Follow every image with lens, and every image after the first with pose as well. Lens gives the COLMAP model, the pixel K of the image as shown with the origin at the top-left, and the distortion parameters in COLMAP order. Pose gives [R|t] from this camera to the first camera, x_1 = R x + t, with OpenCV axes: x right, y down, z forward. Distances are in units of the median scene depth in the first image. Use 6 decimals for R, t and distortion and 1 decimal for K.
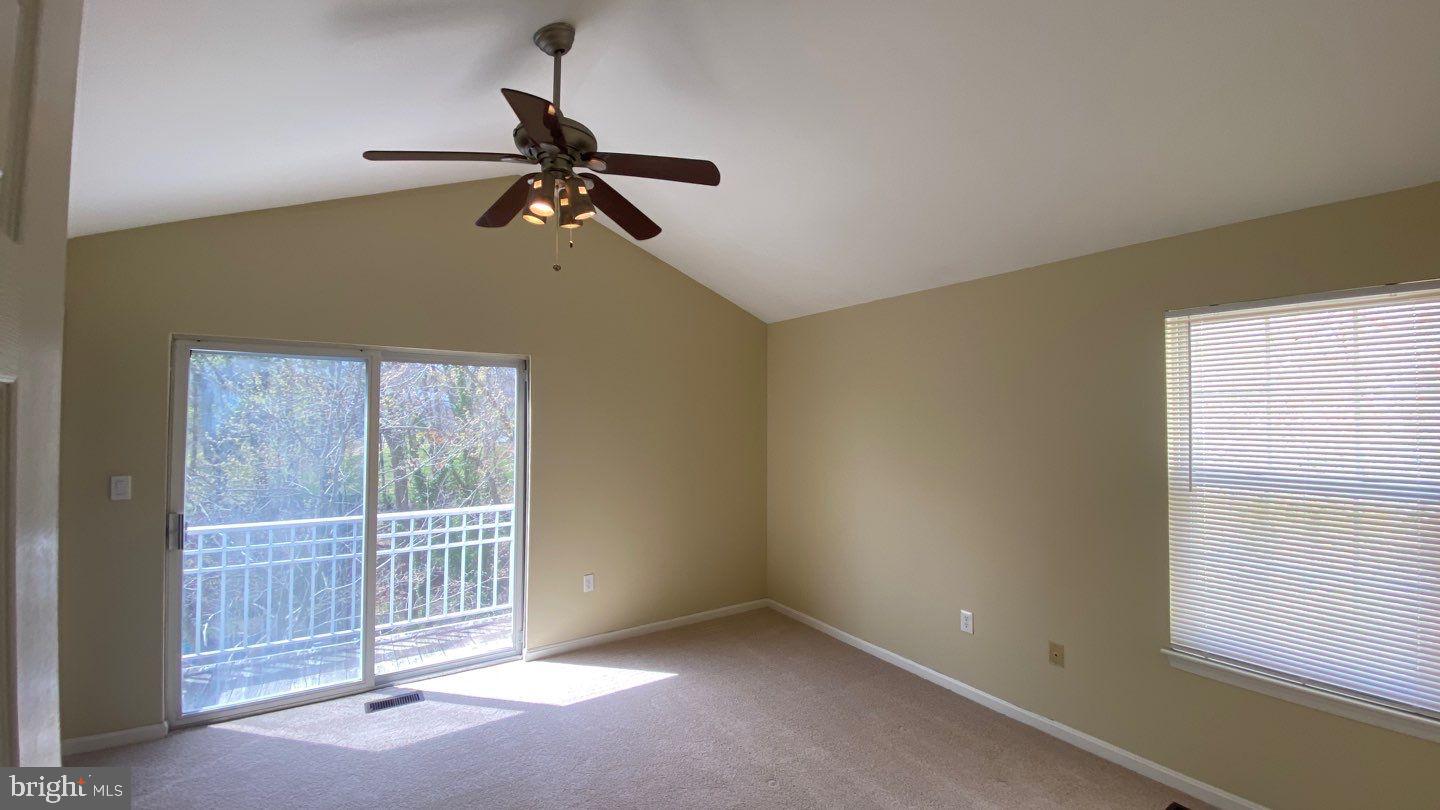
lens RADIAL K [[581.3, 0, 720.0], [0, 581.3, 405.0], [0, 0, 1]] dist [0.046763, -0.038848]
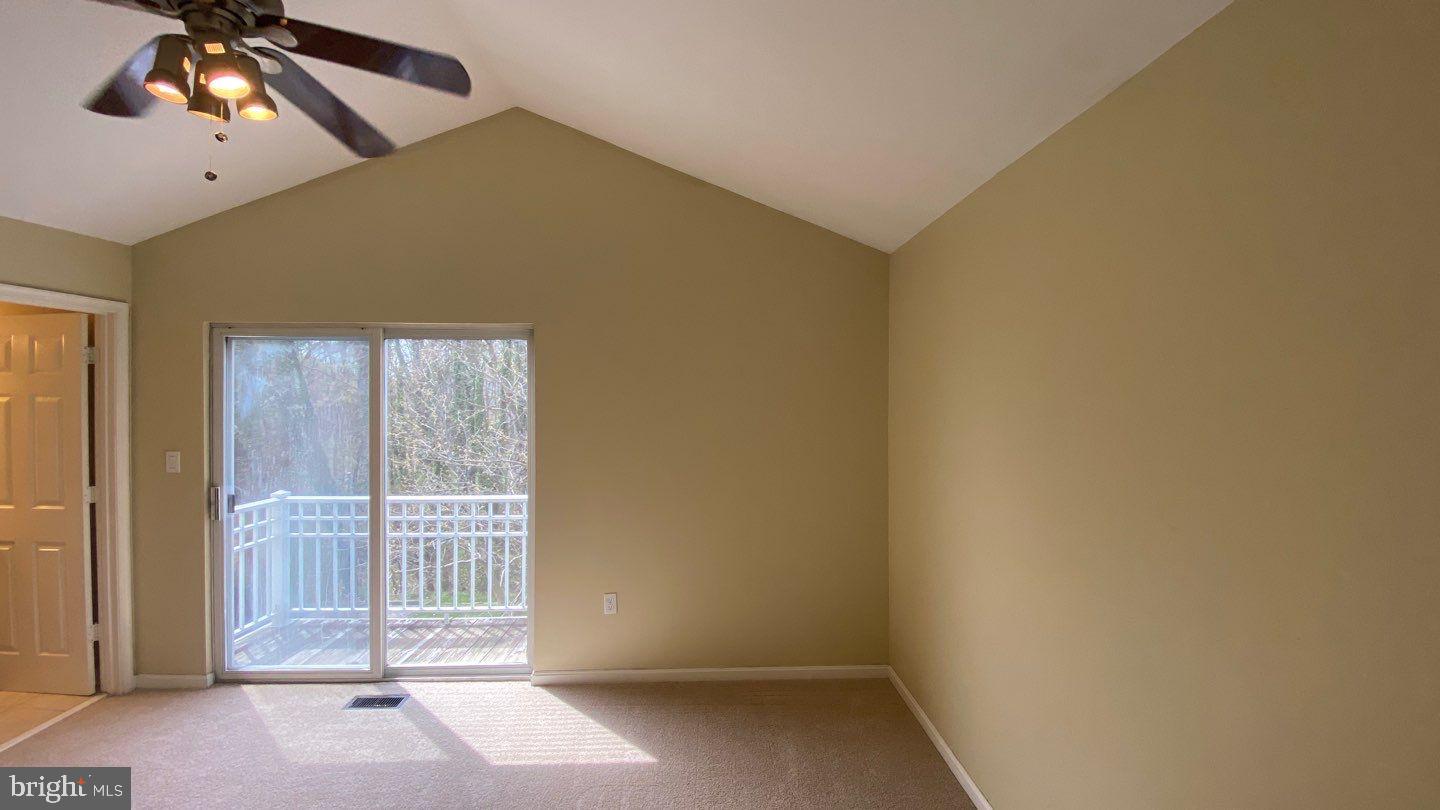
lens RADIAL K [[611.7, 0, 722.9], [0, 611.7, 385.7], [0, 0, 1]] dist [0.050117, -0.047694]
pose [[0.851332, -0.006016, -0.524593, 0.407270], [0.017017, 0.999725, 0.016152, -0.005690], [0.524351, -0.022678, 0.851200, 0.429423]]
